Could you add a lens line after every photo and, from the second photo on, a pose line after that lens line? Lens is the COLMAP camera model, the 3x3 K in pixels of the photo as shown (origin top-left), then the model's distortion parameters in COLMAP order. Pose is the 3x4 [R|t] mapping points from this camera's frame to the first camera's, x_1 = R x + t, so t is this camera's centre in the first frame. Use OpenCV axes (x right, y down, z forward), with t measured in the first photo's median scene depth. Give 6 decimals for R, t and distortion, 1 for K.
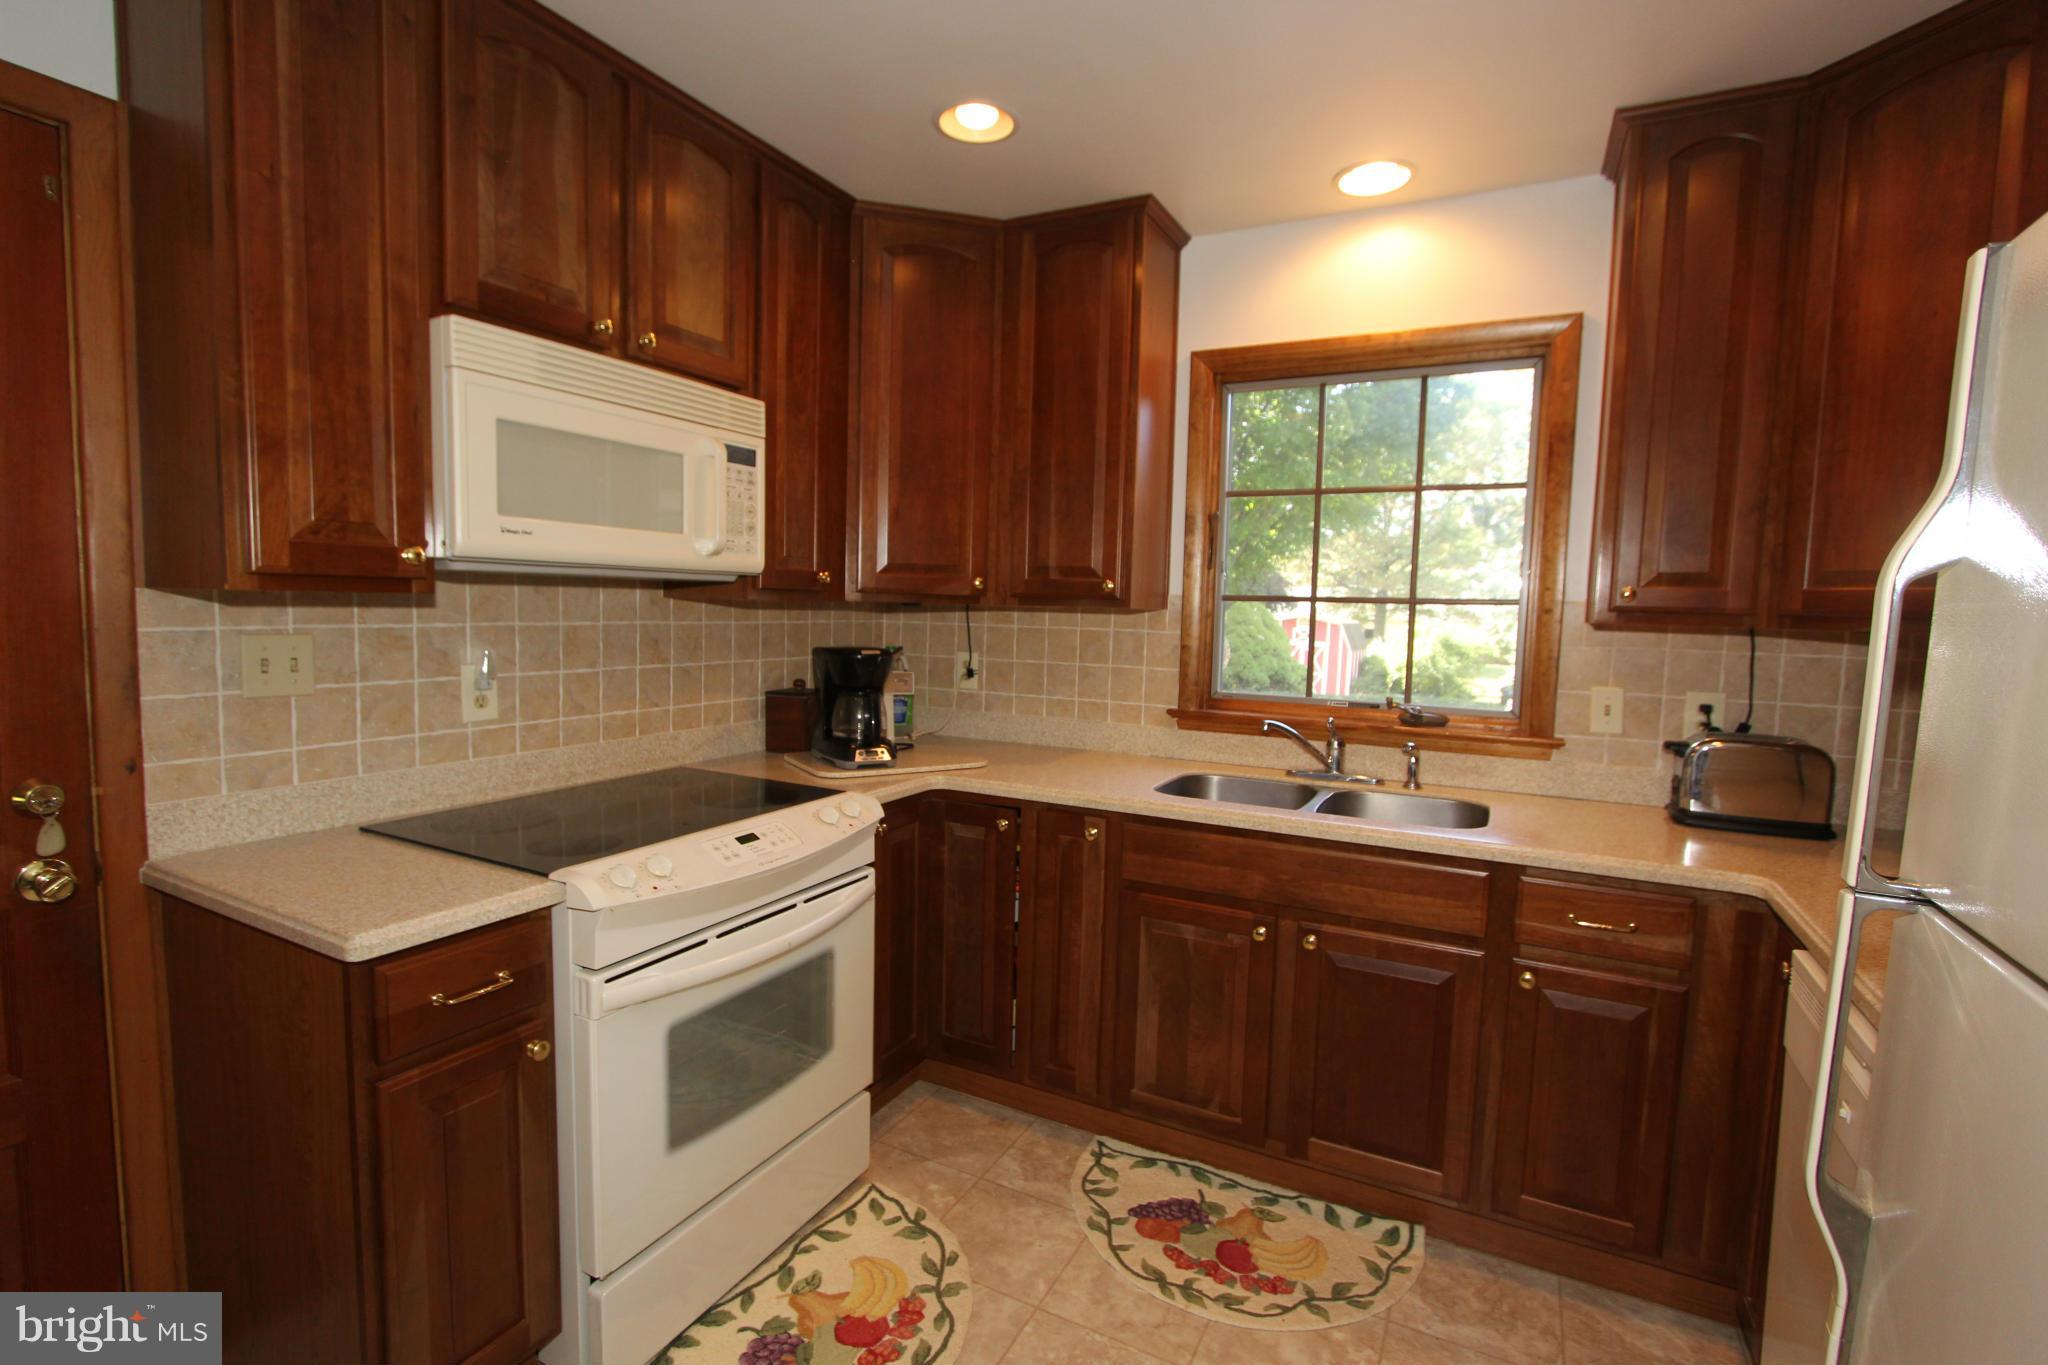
lens RADIAL K [[953.1, 0, 1012.5], [0, 953.1, 685.0], [0, 0, 1]] dist [-0.001064, -0.000190]
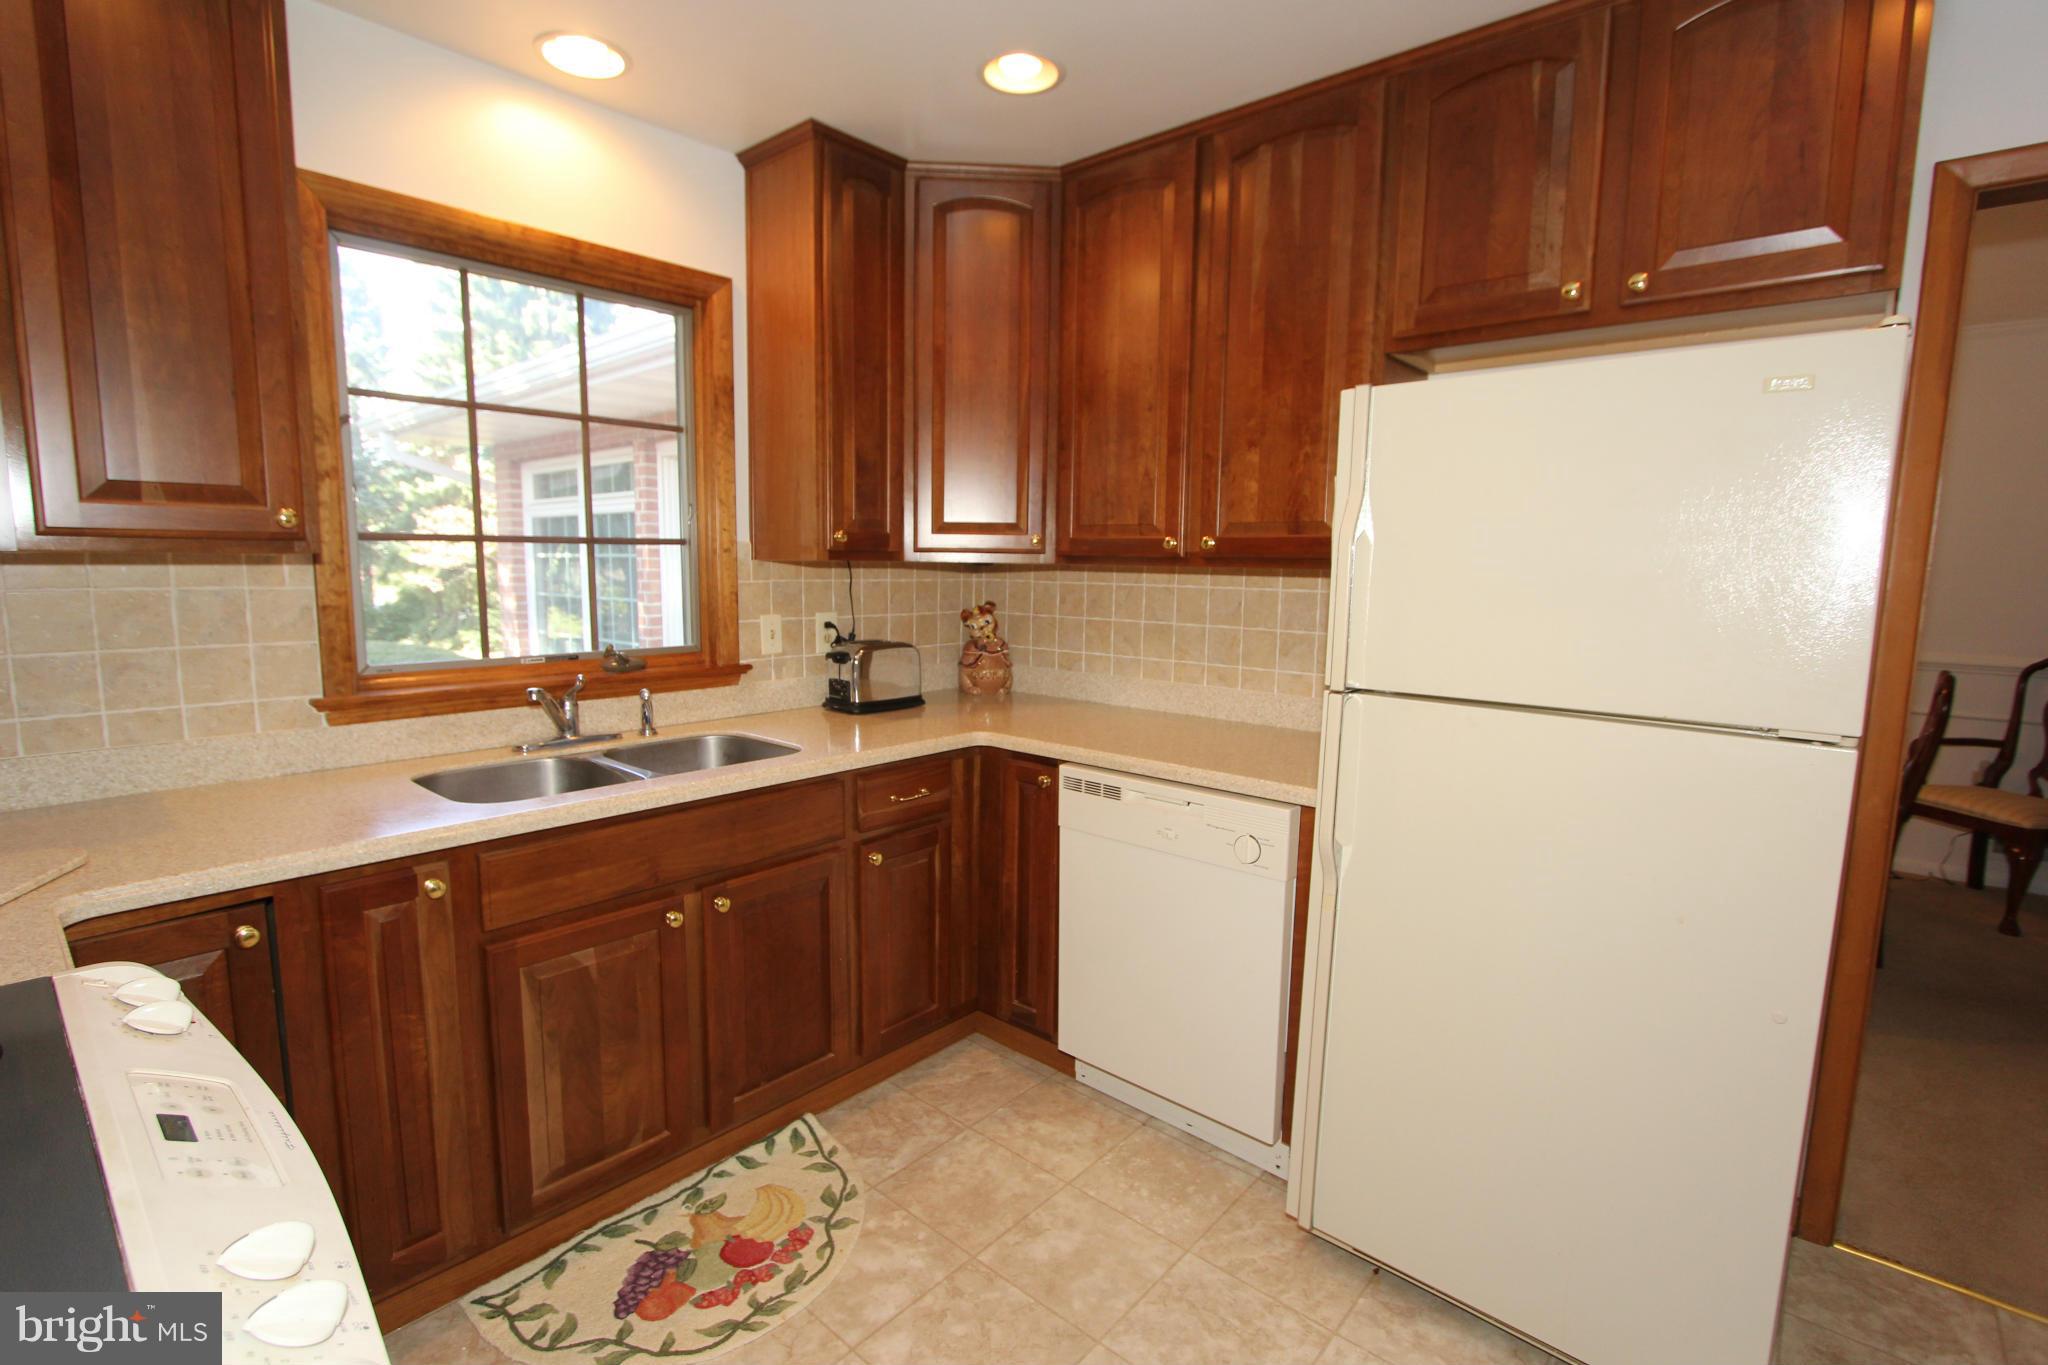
lens RADIAL K [[953.1, 0, 1011.7], [0, 953.1, 676.9], [0, 0, 1]] dist [-0.001064, -0.000190]
pose [[0.246934, -0.142126, 0.958553, -0.476456], [0.076585, 0.988954, 0.126904, -0.051771], [-0.966001, 0.042074, 0.255091, 0.448469]]
